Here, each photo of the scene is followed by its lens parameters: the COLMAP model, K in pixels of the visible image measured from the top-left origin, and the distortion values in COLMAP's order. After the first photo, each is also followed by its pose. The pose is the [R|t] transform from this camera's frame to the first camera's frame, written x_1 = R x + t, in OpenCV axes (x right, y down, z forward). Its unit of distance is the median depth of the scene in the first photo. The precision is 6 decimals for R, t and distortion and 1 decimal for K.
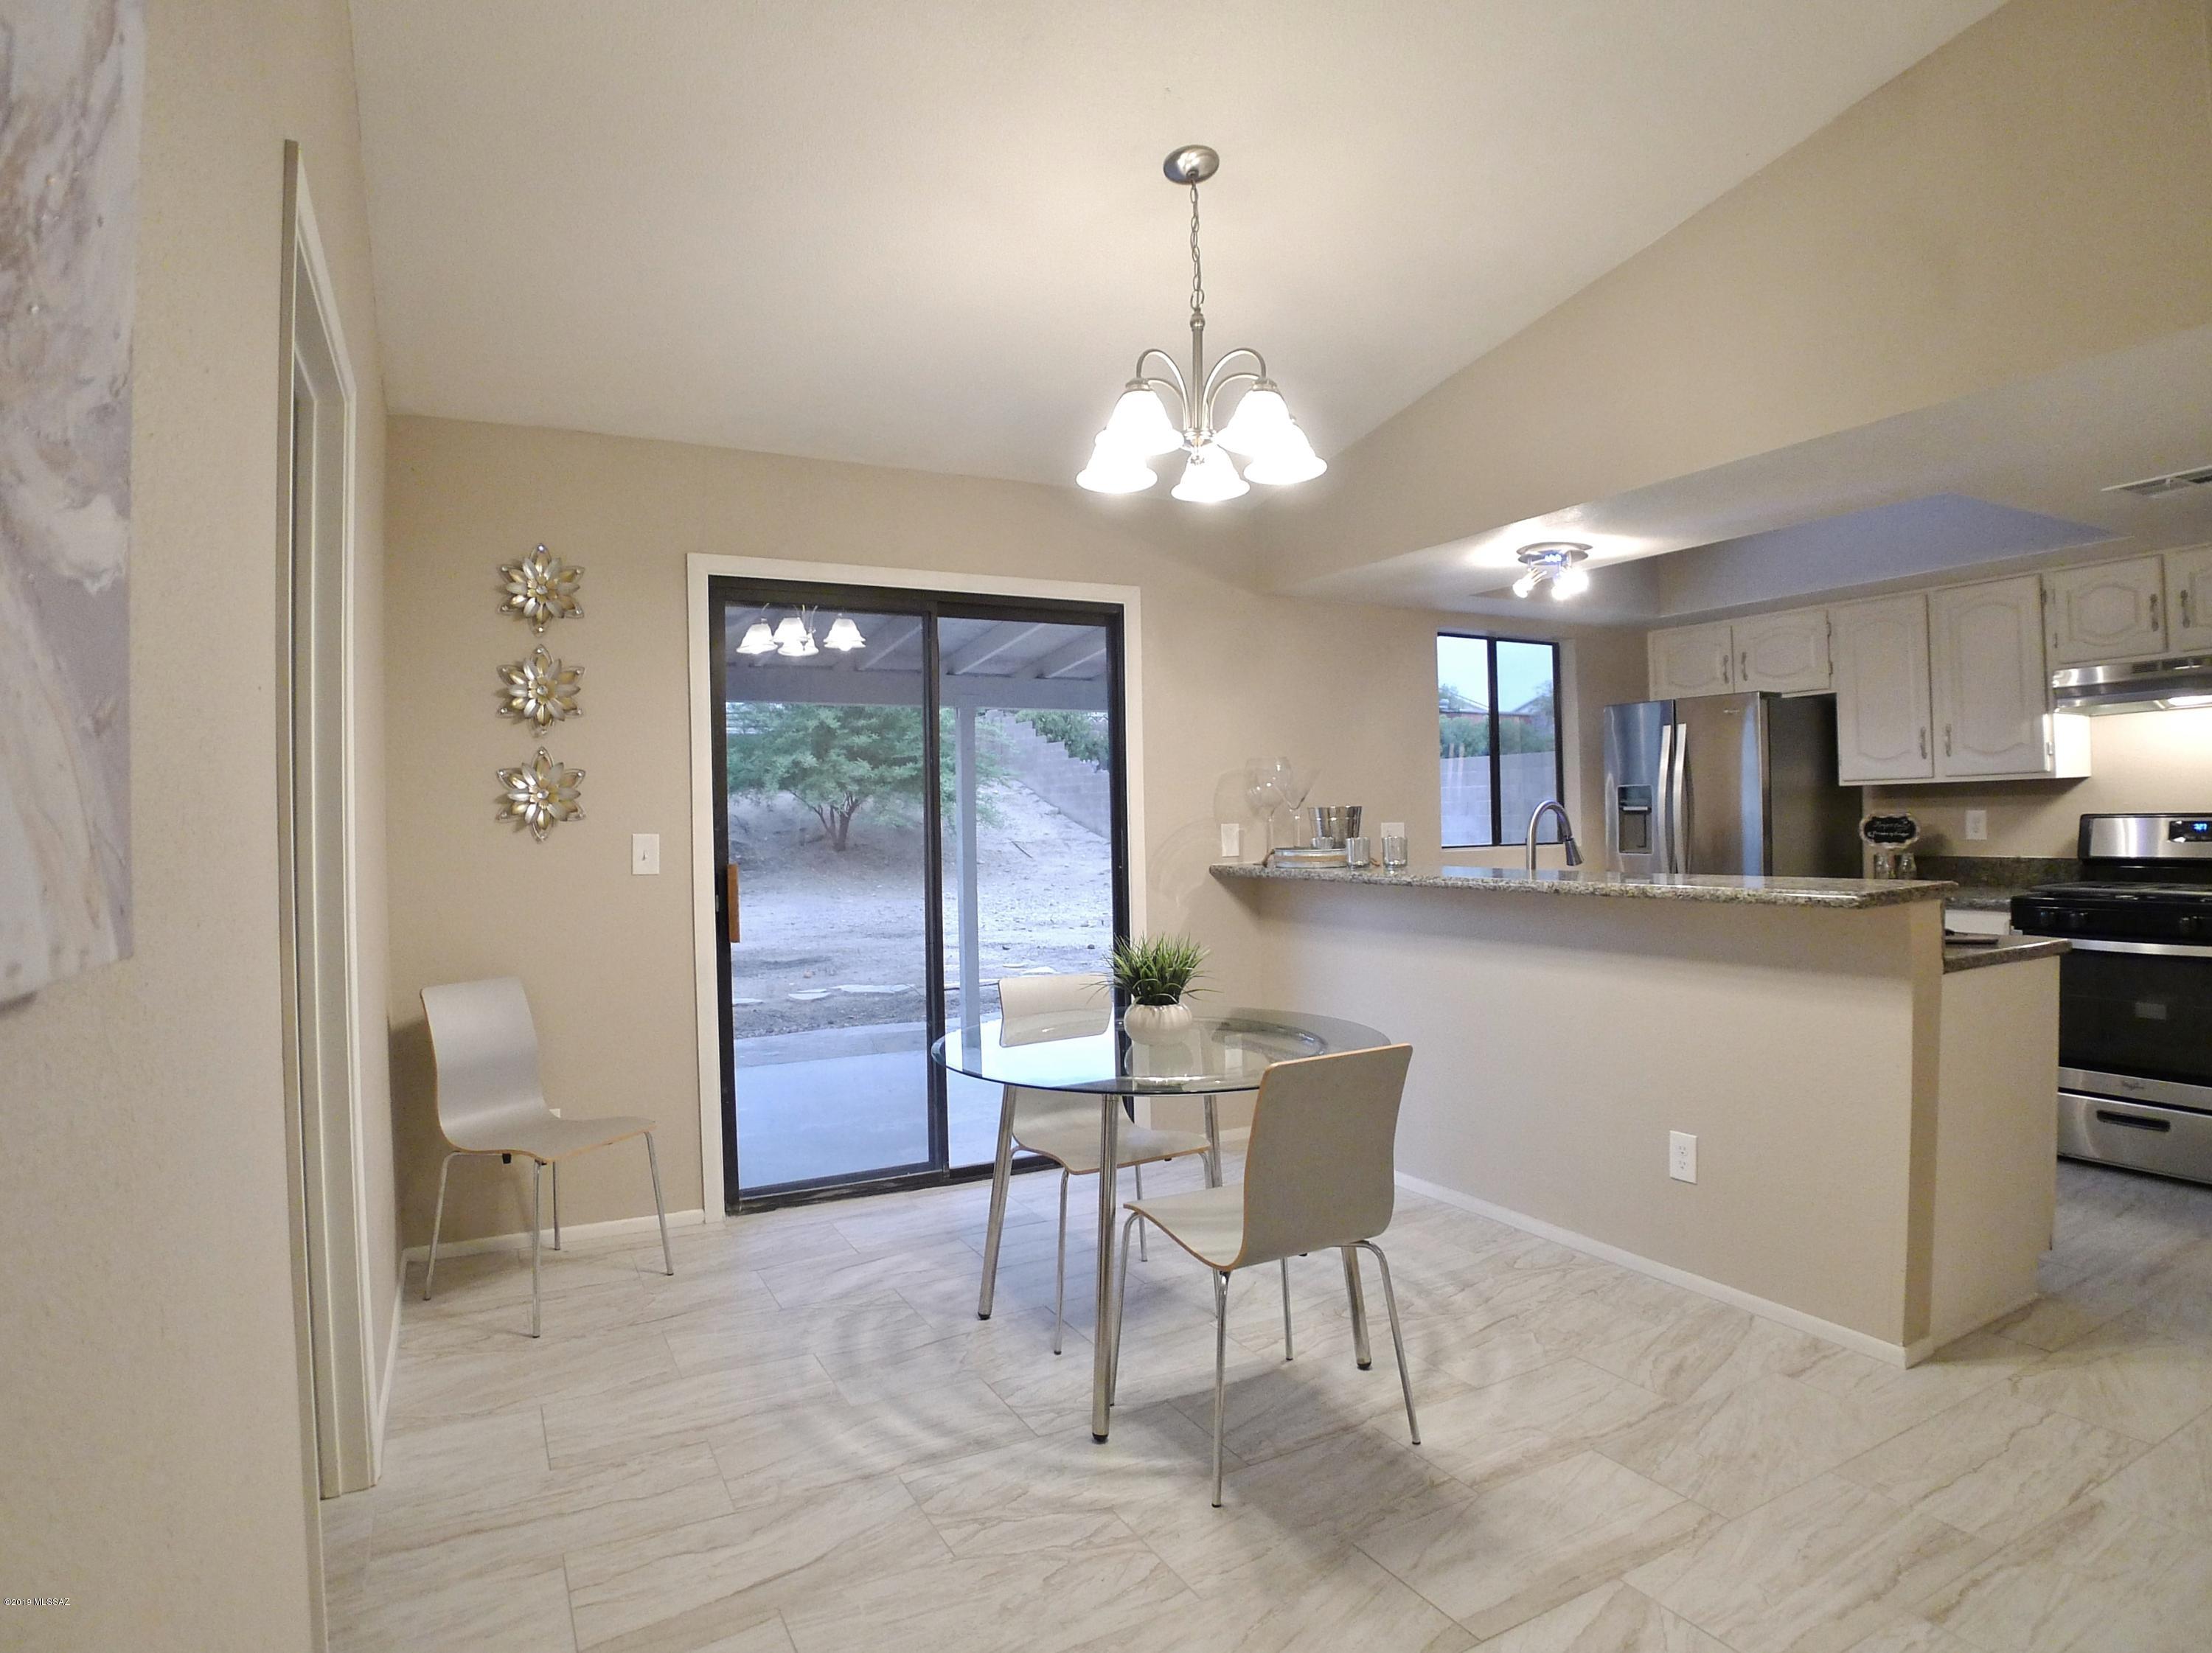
lens RADIAL K [[1202.5, 0, 1085.4], [0, 1202.5, 829.6], [0, 0, 1]] dist [-0.093856, 0.019813]
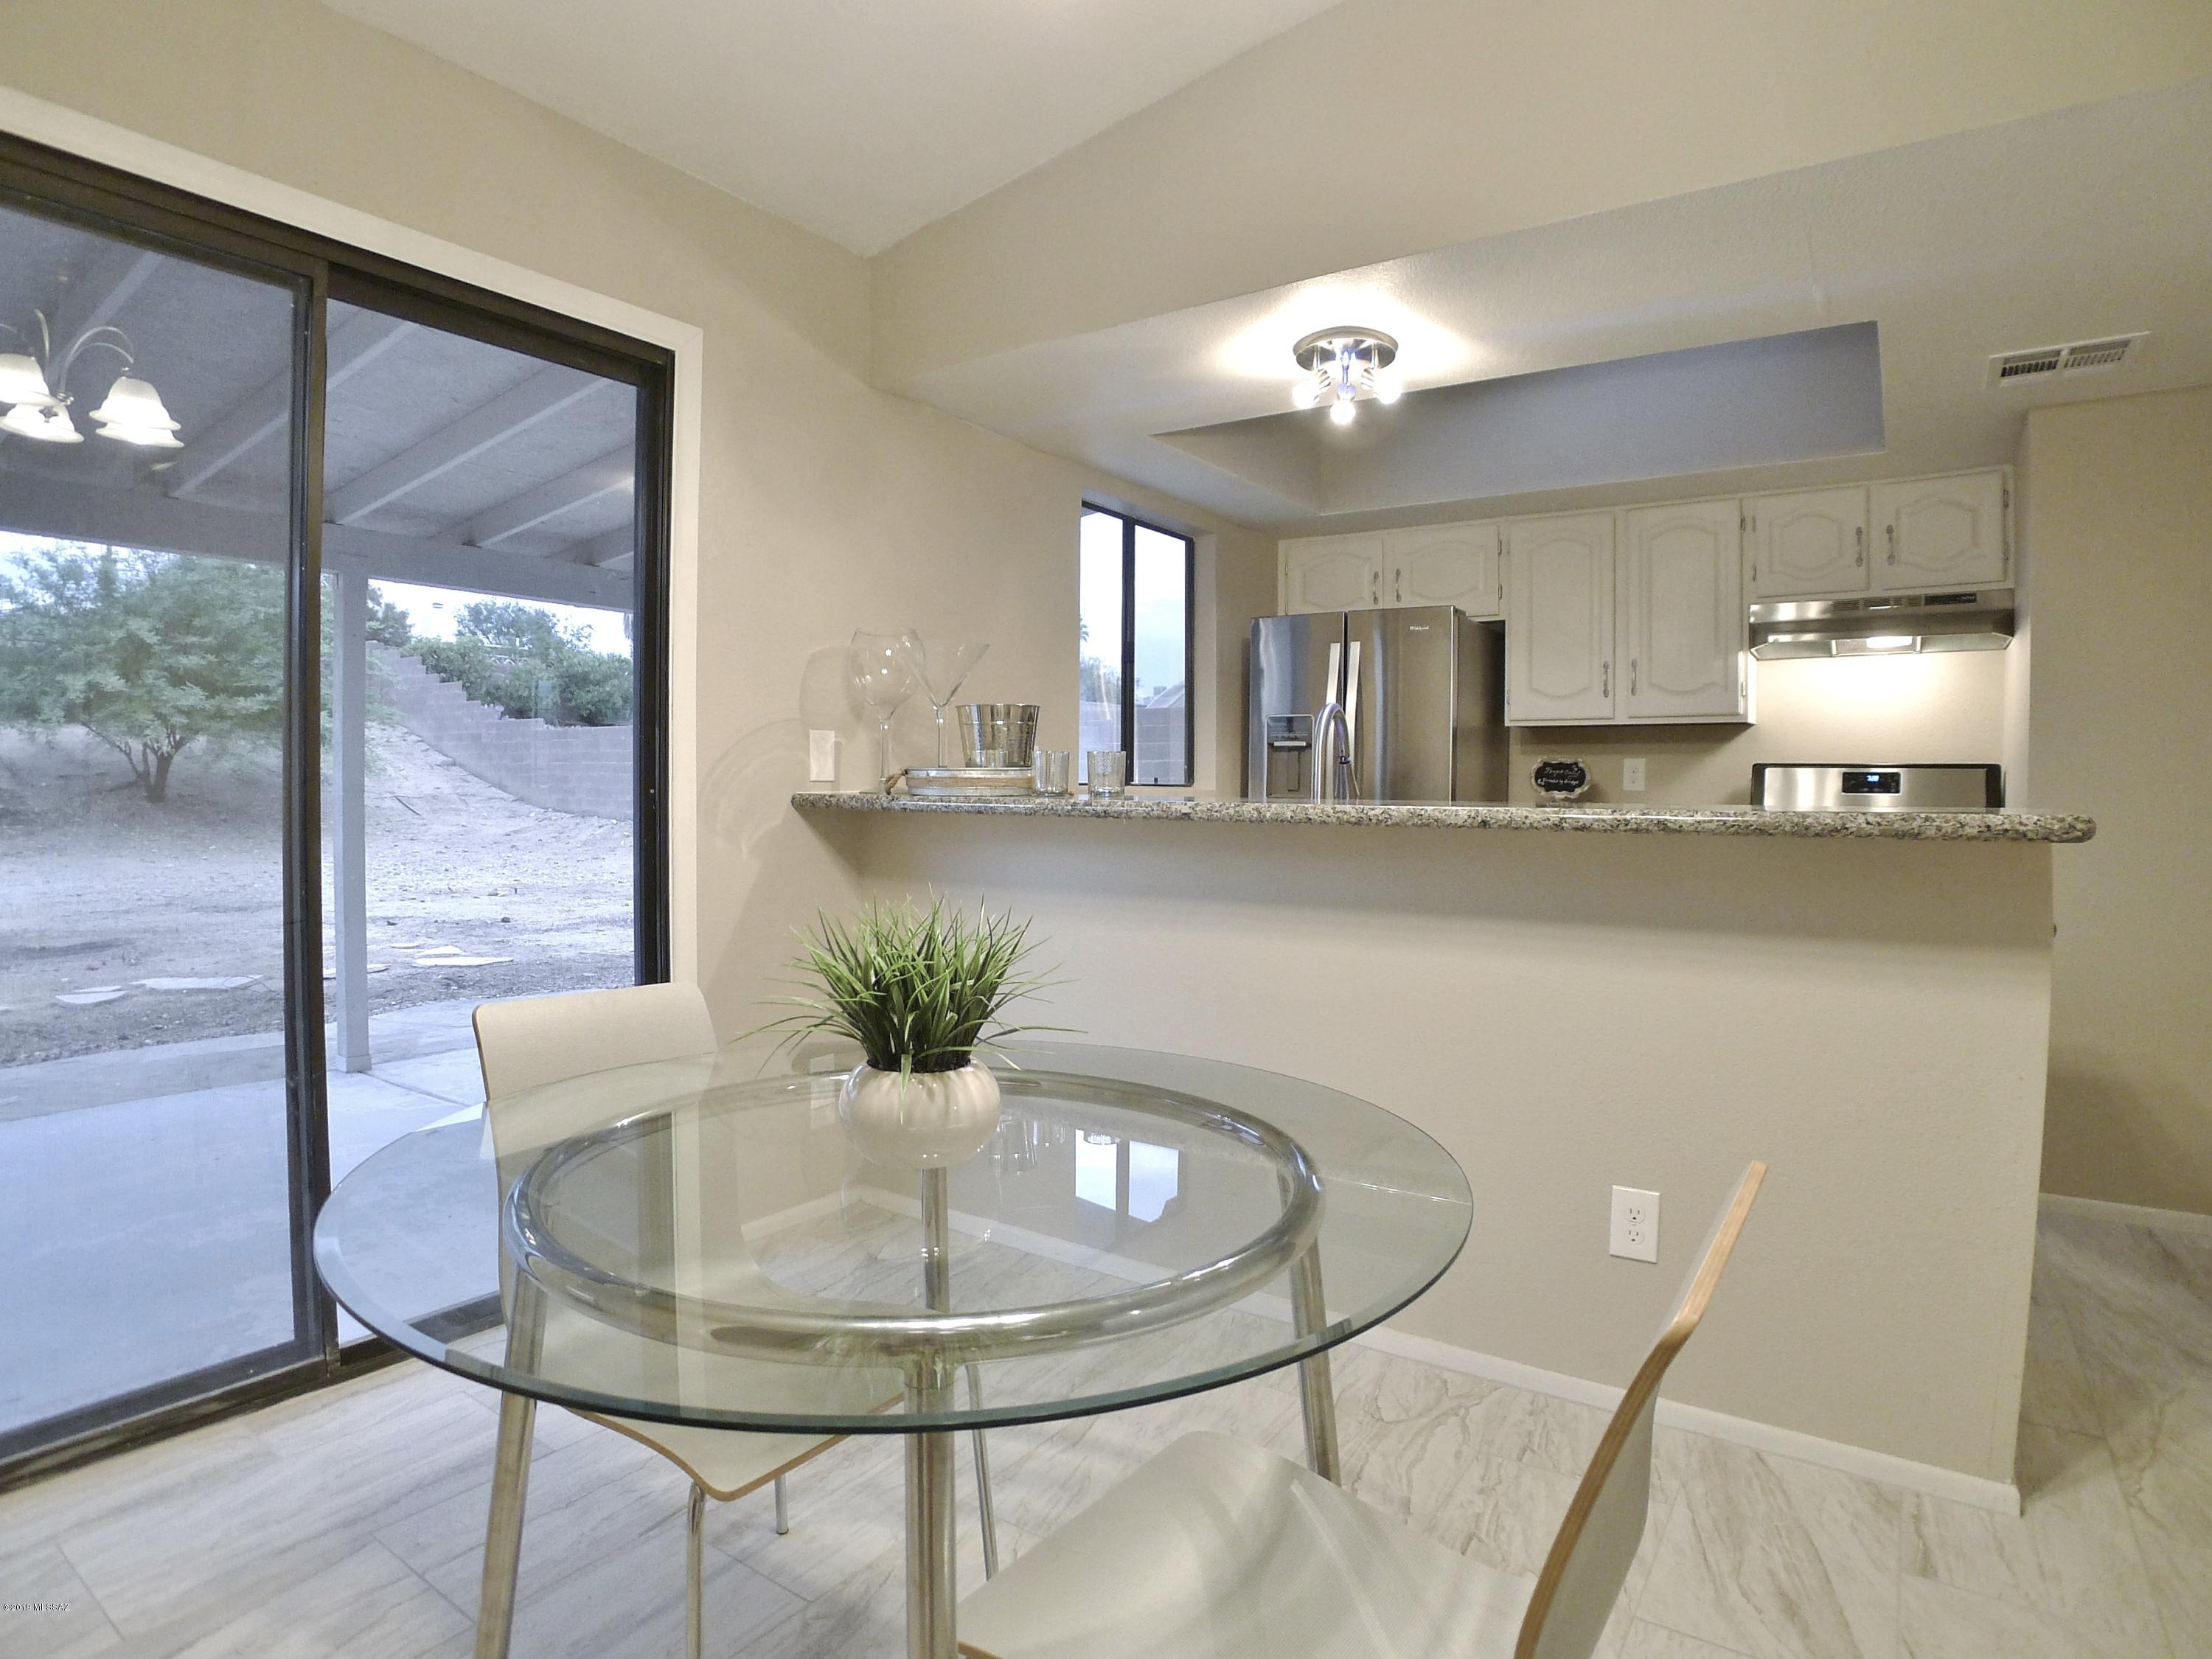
lens RADIAL K [[1202.6, 0, 1083.6], [0, 1202.6, 826.5], [0, 0, 1]] dist [-0.093856, 0.019813]
pose [[0.888188, 0.013664, 0.459276, -0.049432], [-0.024892, 0.999521, 0.018402, 0.031410], [-0.458805, -0.027777, 0.888103, 0.357039]]
